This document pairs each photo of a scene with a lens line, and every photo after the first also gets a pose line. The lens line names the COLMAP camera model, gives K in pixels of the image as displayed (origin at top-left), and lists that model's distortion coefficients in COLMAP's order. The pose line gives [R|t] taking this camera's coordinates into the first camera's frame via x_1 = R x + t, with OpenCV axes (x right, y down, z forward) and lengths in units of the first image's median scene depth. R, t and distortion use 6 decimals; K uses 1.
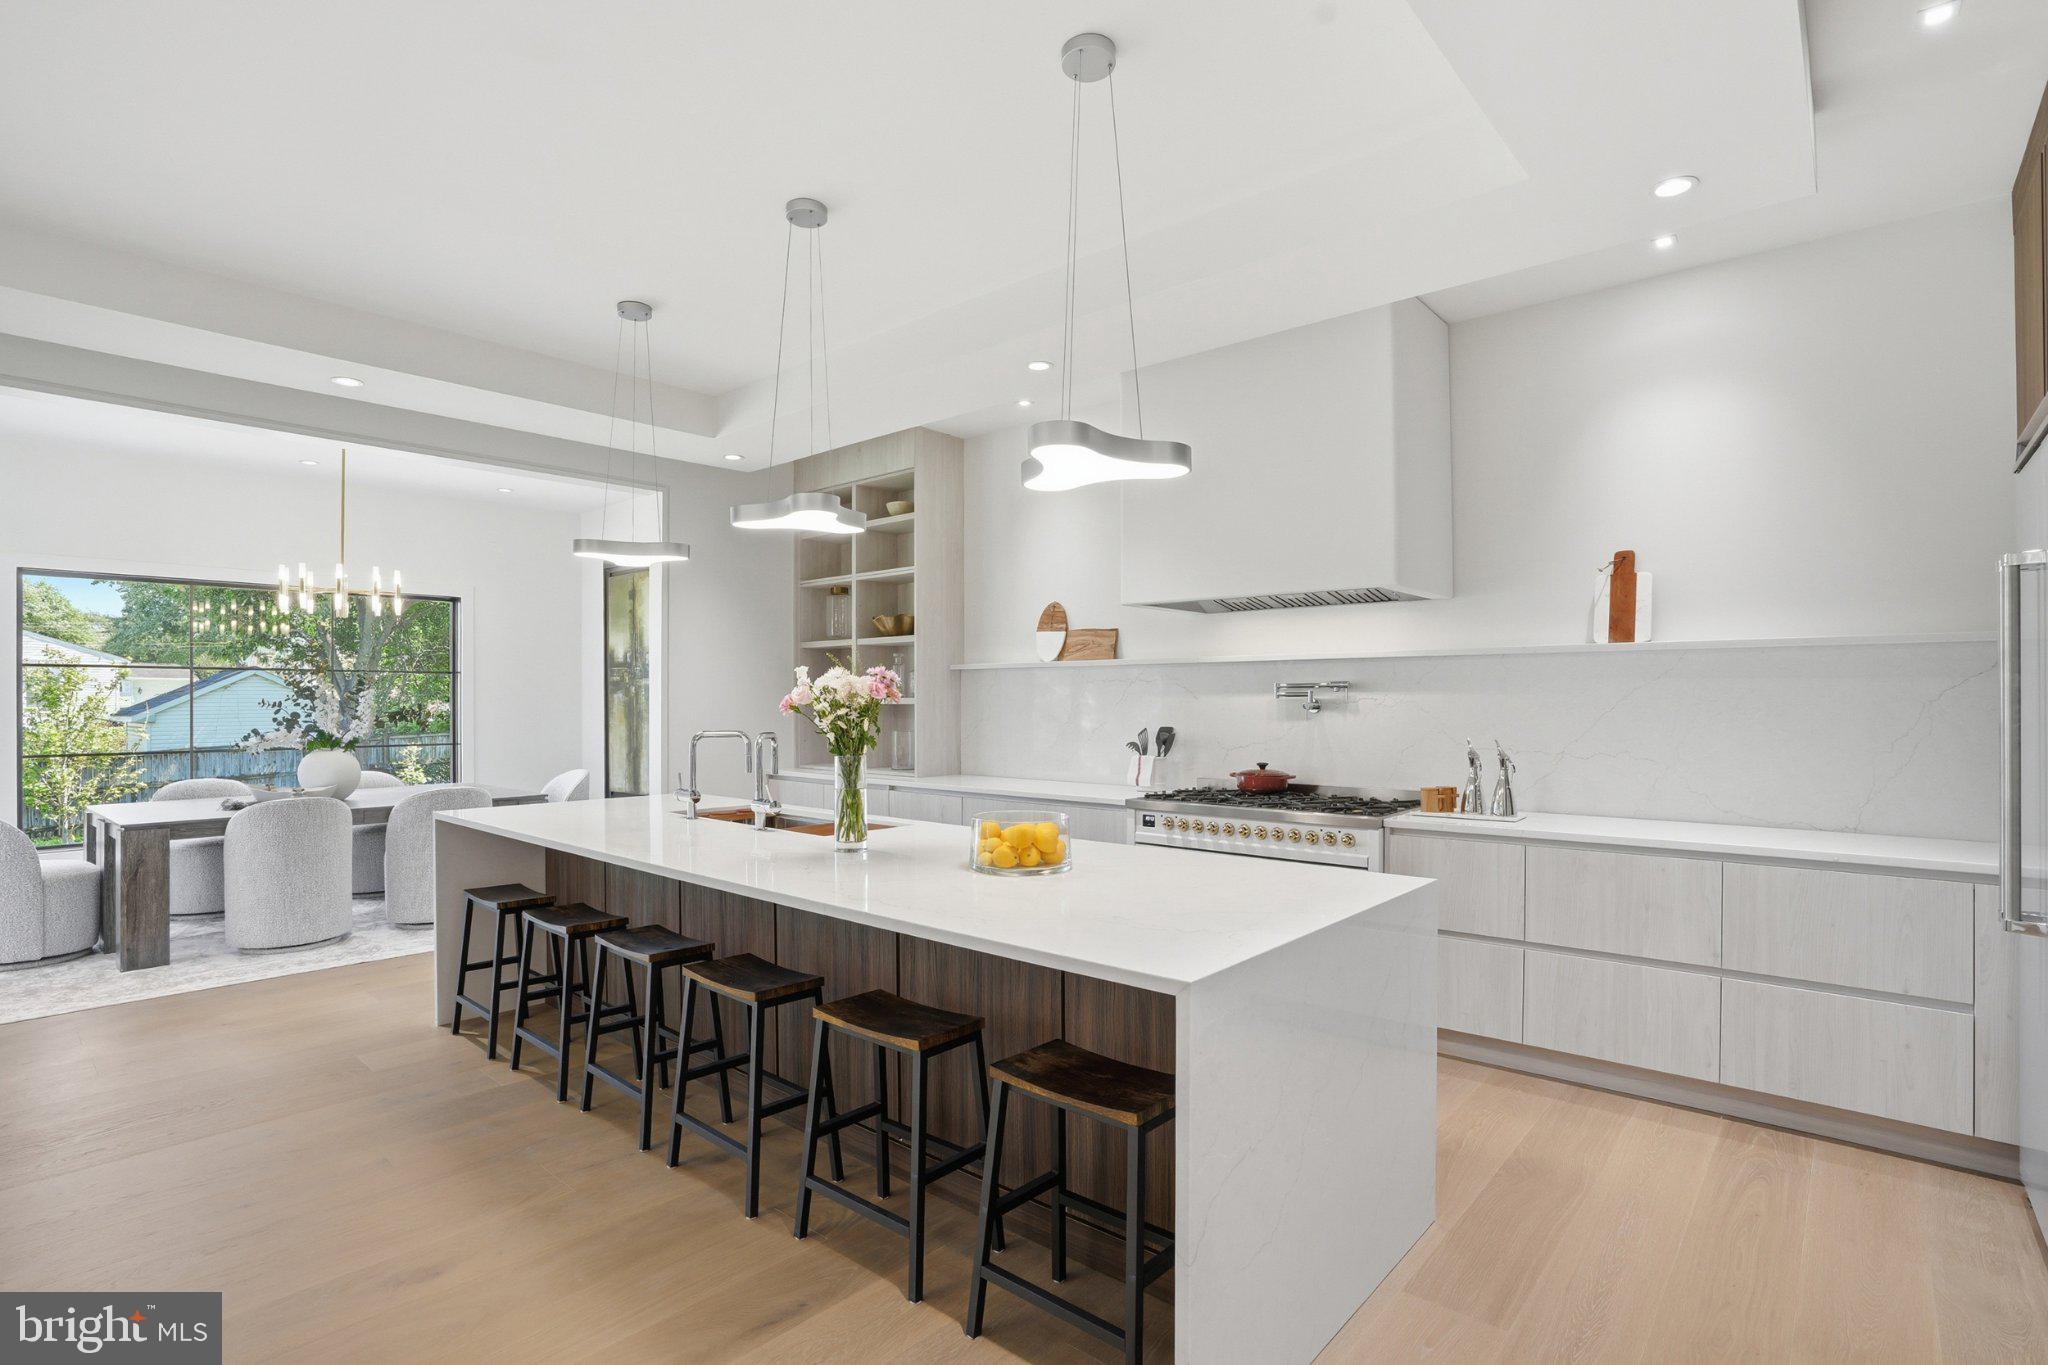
lens RADIAL K [[1009.3, 0, 1025.7], [0, 1009.3, 672.1], [0, 0, 1]] dist [-0.072771, 0.037111]
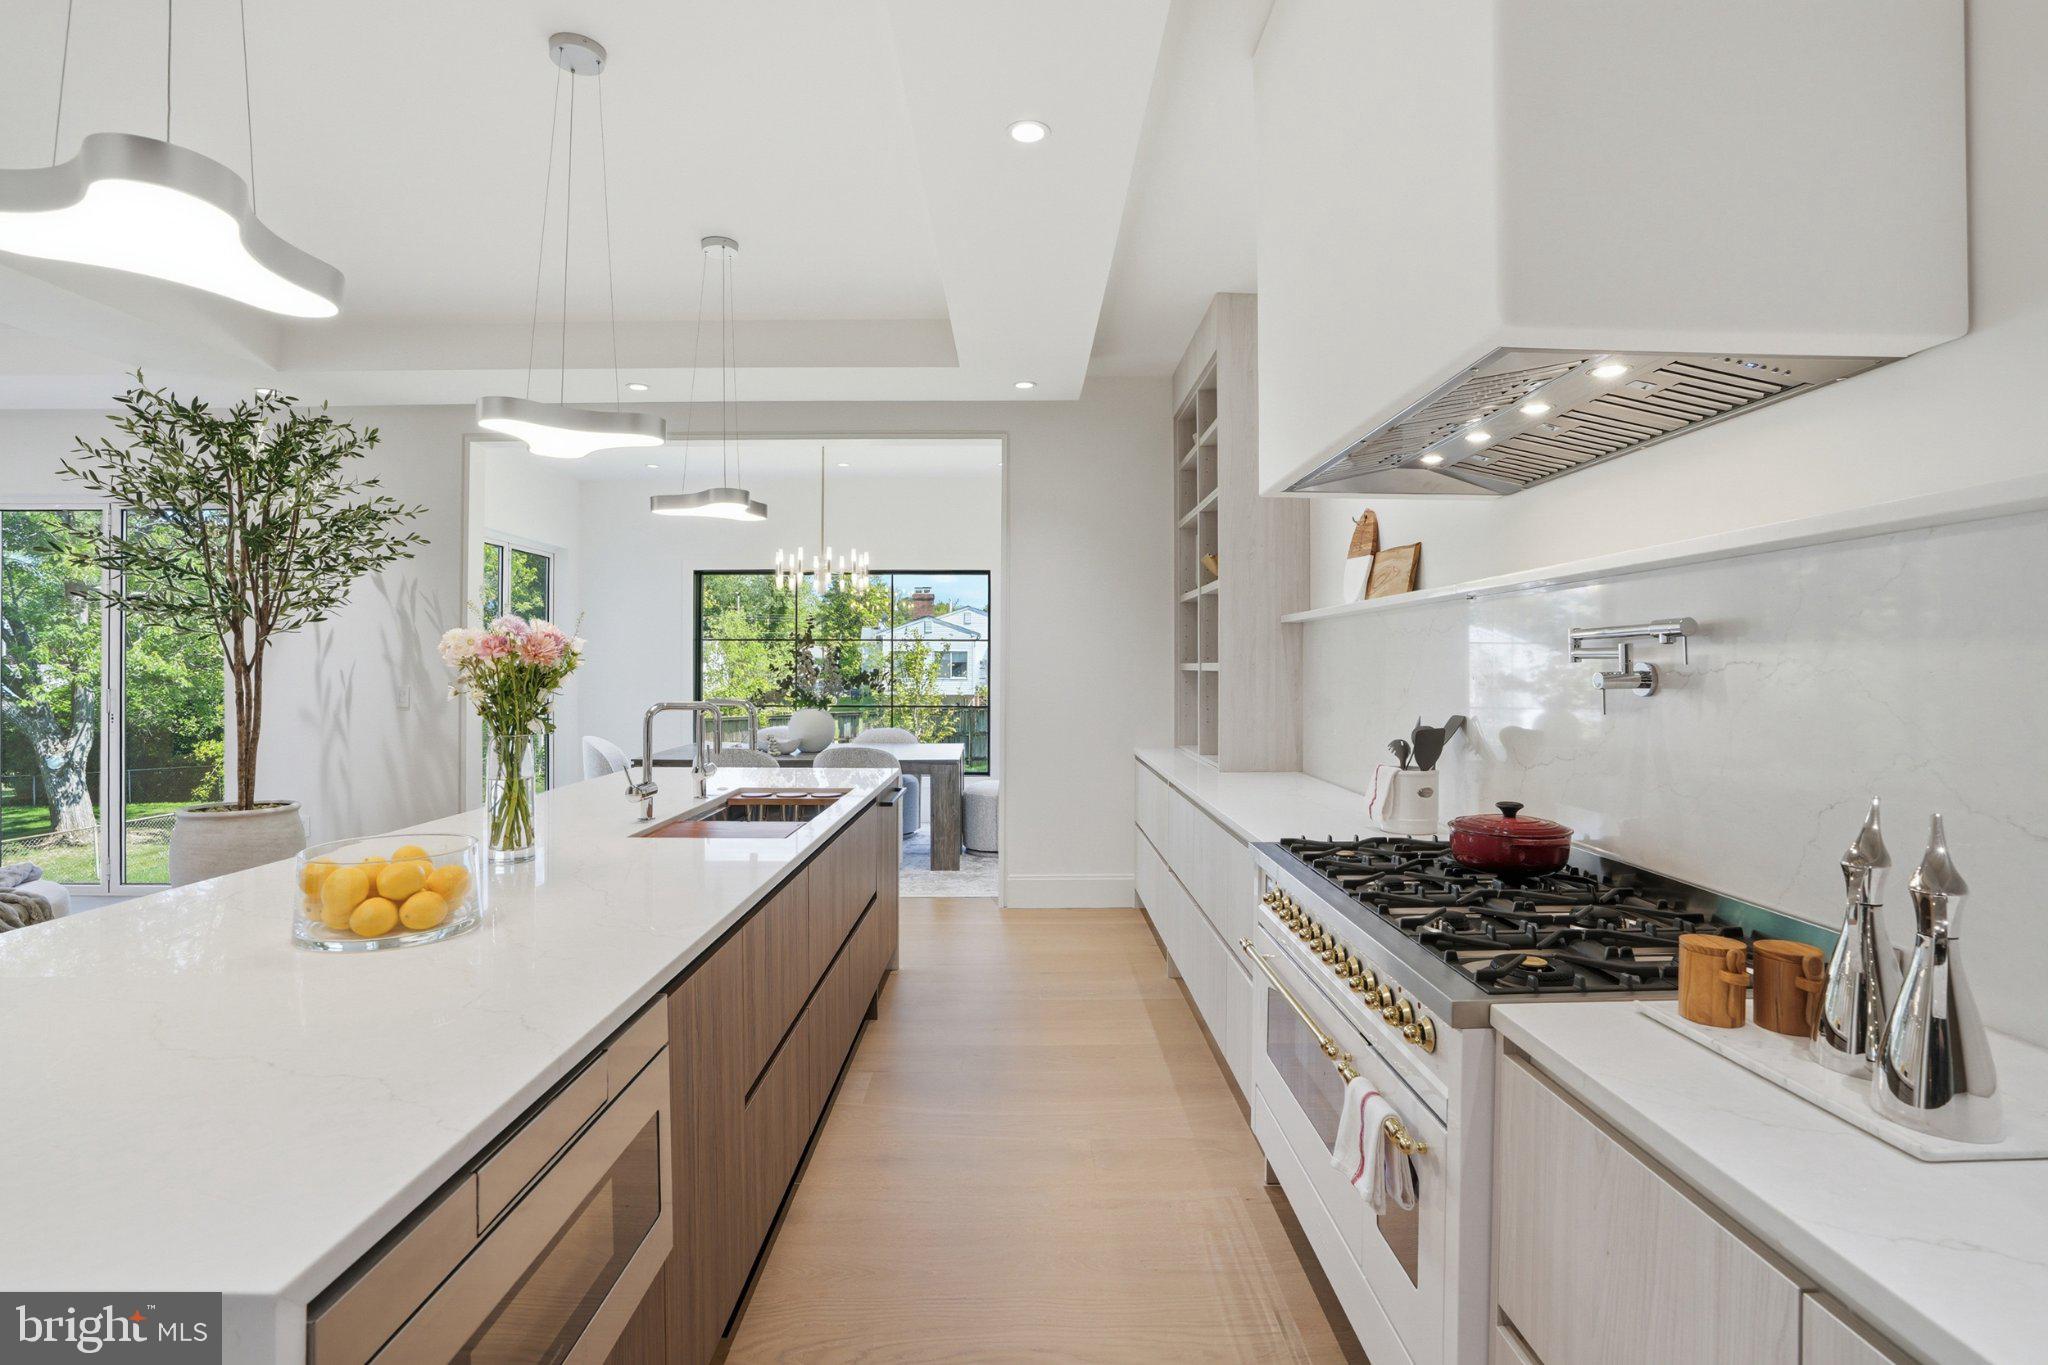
lens RADIAL K [[984.2, 0, 1013.5], [0, 984.2, 664.0], [0, 0, 1]] dist [-0.001351, -0.000072]
pose [[0.657436, 0.001379, -0.753509, 0.398827], [0.016751, 0.999724, 0.016444, 0.014160], [0.753324, -0.023433, 0.657232, 0.497405]]
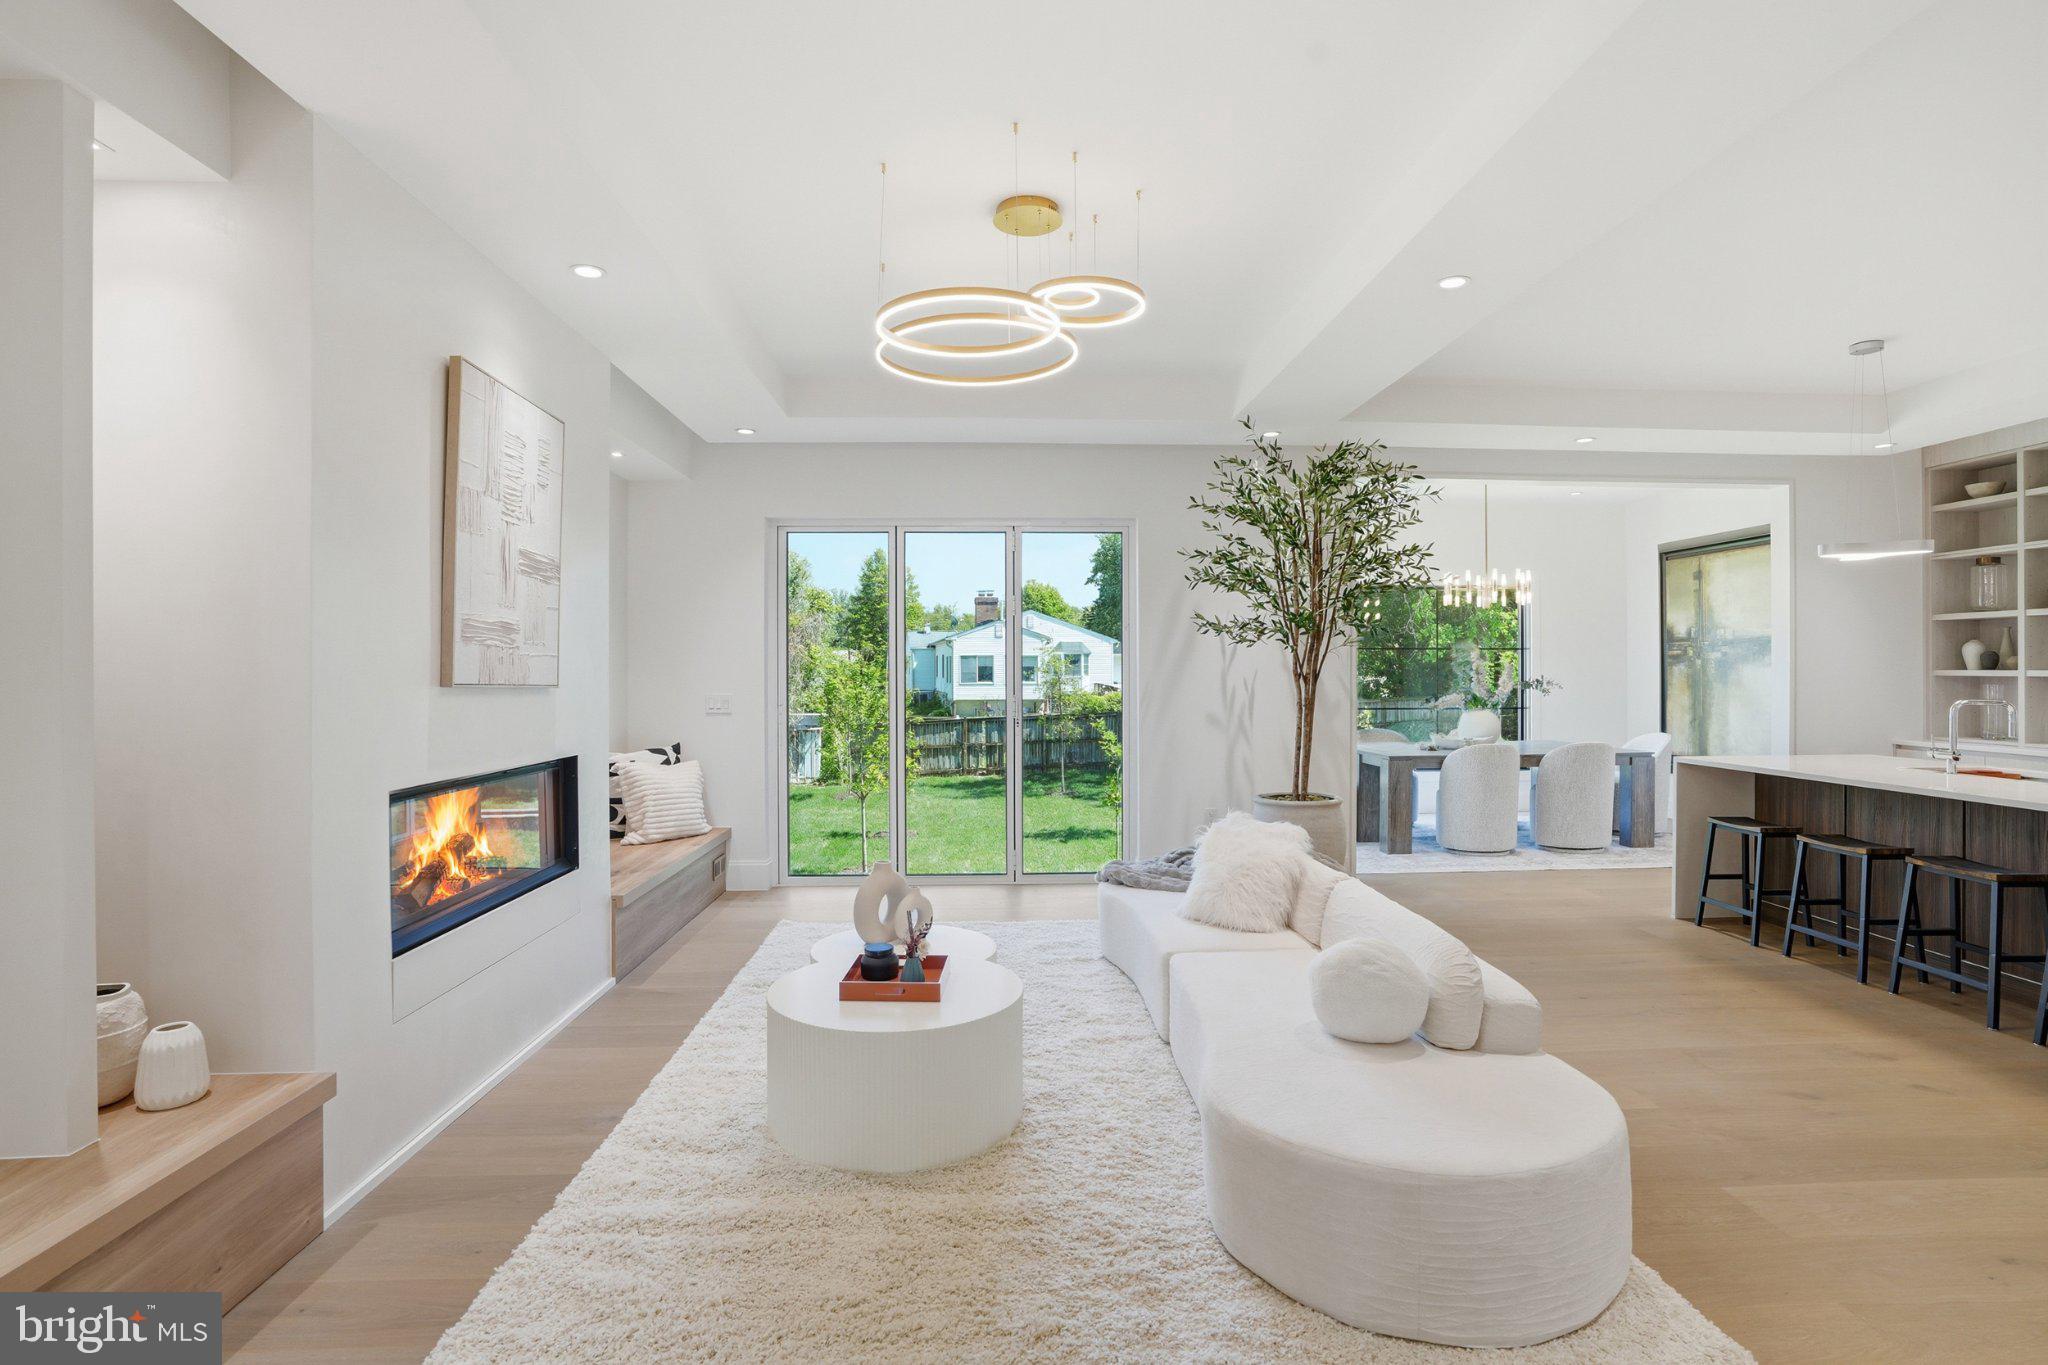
lens RADIAL K [[1009.3, 0, 1025.7], [0, 1009.3, 672.1], [0, 0, 1]] dist [-0.072771, 0.037111]
pose [[0.698893, 0.002287, -0.715222, -0.217152], [0.019108, 0.999578, 0.021868, -0.015029], [0.714971, -0.028950, 0.698555, -0.446264]]
